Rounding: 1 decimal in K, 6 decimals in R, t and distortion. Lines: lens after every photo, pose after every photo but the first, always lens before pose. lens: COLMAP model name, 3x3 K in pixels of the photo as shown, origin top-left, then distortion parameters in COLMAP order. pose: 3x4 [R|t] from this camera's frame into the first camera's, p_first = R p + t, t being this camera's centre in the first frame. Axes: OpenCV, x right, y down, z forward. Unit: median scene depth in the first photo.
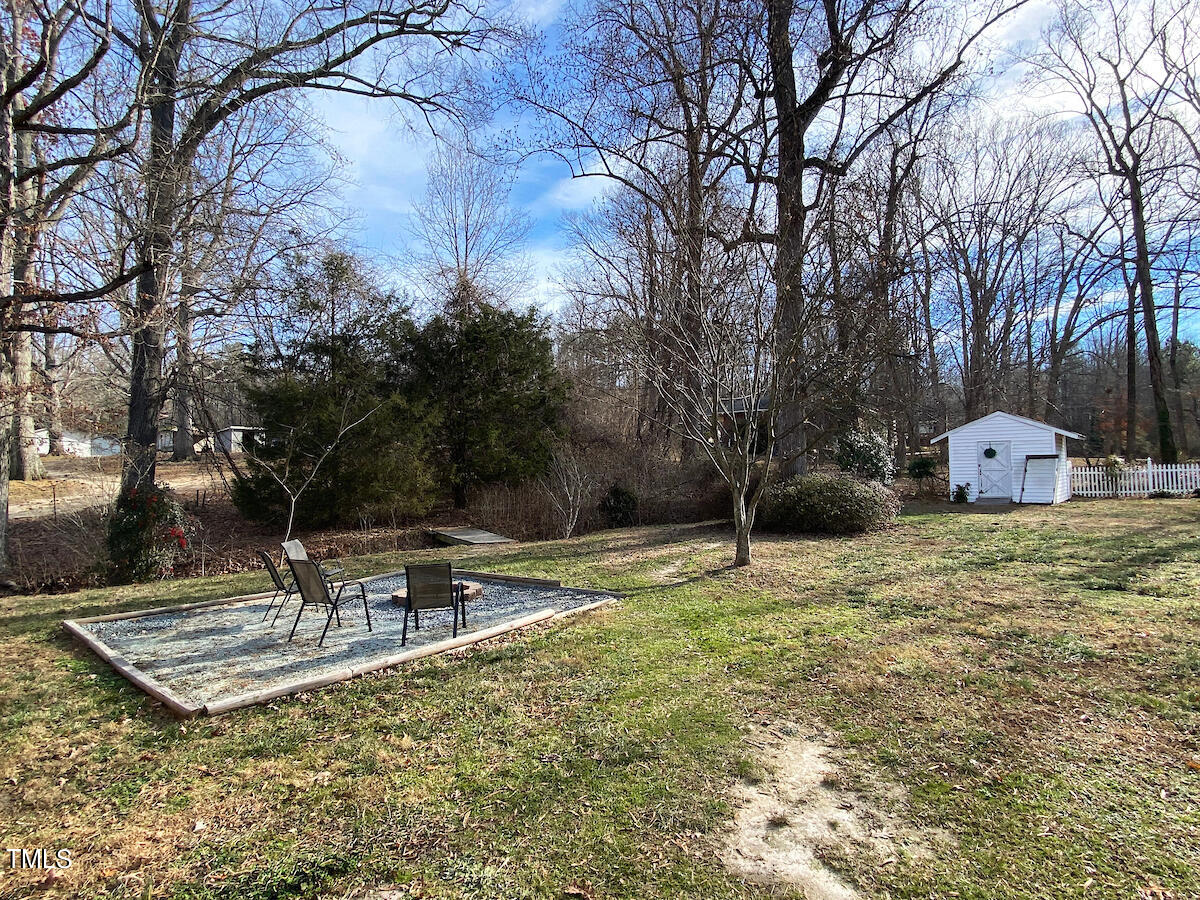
lens RADIAL K [[572.5, 0, 606.2], [0, 572.5, 455.7], [0, 0, 1]] dist [-0.030477, -0.000849]
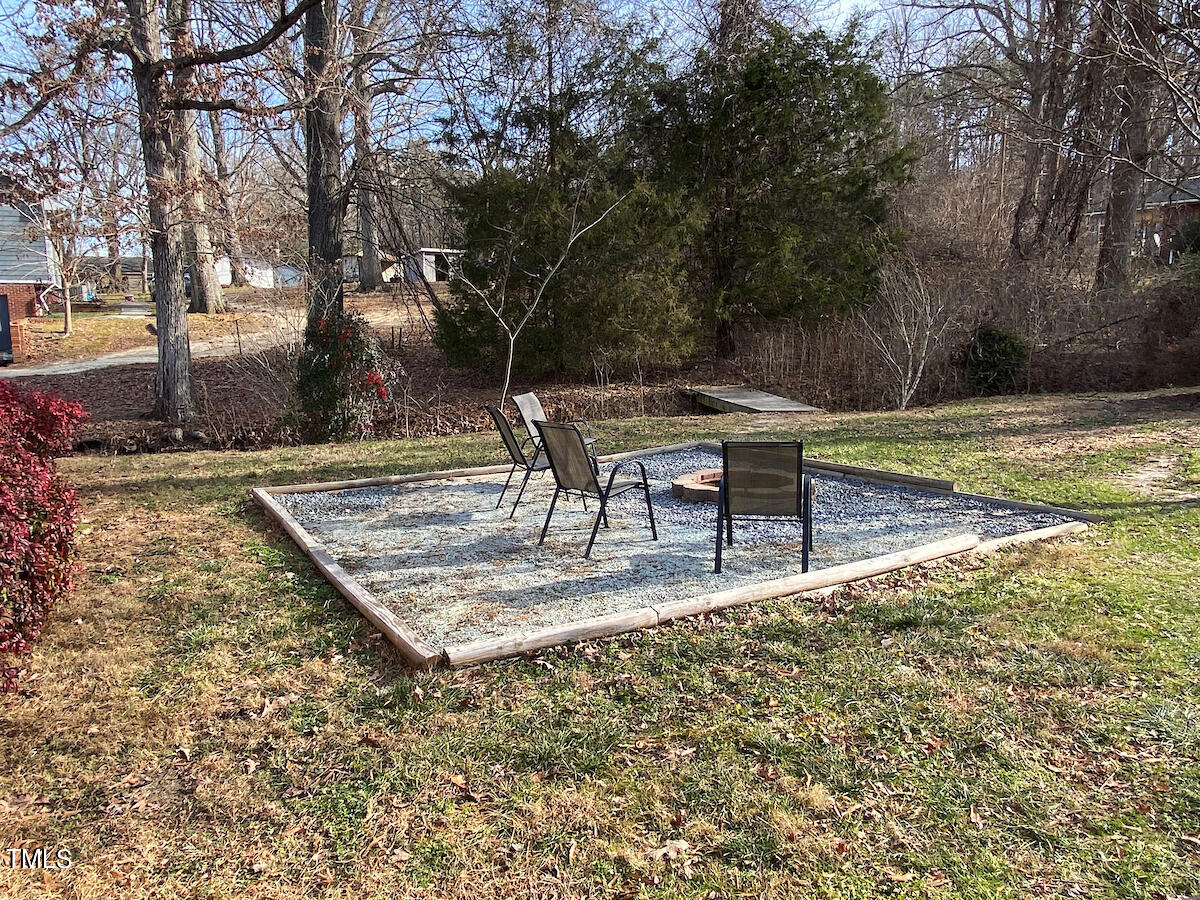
lens RADIAL K [[830.2, 0, 600.0], [0, 830.2, 450.0], [0, 0, 1]] dist [0.064185, -0.117112]
pose [[0.928080, 0.064299, -0.366787, -0.111945], [0.008535, 0.981048, 0.193575, 0.027628], [0.372283, -0.182784, 0.909943, 0.128594]]
